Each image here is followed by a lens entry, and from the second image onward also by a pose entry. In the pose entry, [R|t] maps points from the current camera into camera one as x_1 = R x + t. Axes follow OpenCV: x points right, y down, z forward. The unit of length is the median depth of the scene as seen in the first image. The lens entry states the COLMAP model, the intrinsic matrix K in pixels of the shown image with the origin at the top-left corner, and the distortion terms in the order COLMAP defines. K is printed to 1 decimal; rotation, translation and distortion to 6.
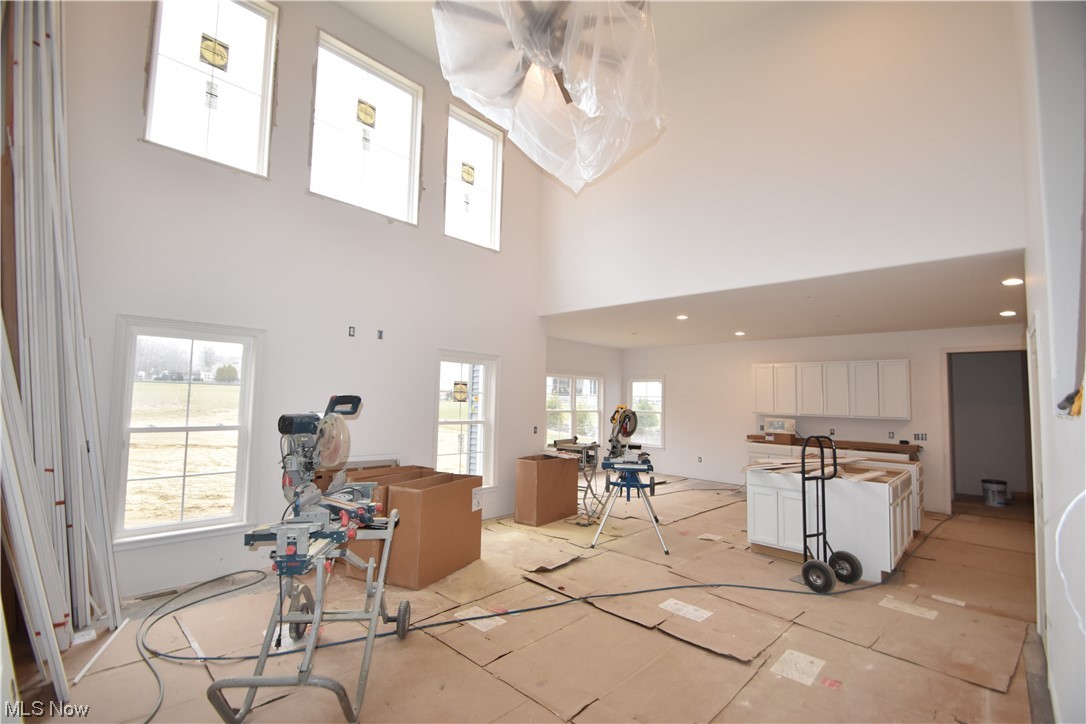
lens RADIAL K [[471.1, 0, 543.0], [0, 471.1, 362.0], [0, 0, 1]] dist [0.026815, -0.023079]
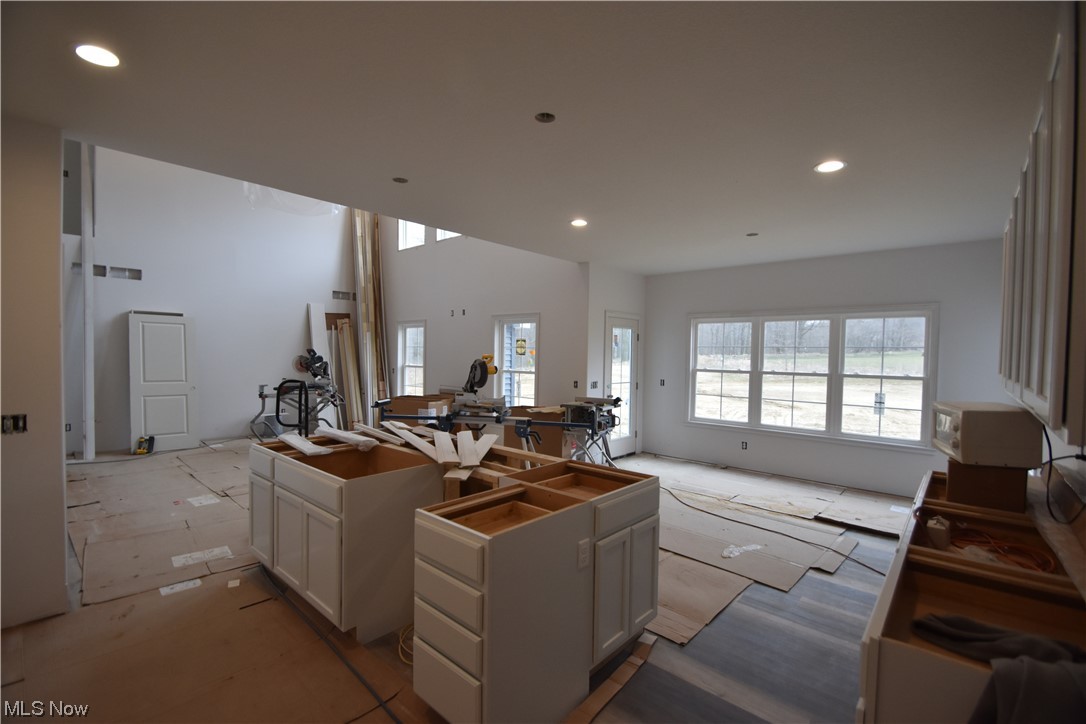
lens RADIAL K [[471.1, 0, 543.0], [0, 471.1, 362.0], [0, 0, 1]] dist [0.026815, -0.023079]
pose [[0.034521, 0.007883, -0.999373, 1.665499], [0.070804, 0.997437, 0.010314, 0.148354], [0.996893, -0.071116, 0.033874, 1.595424]]
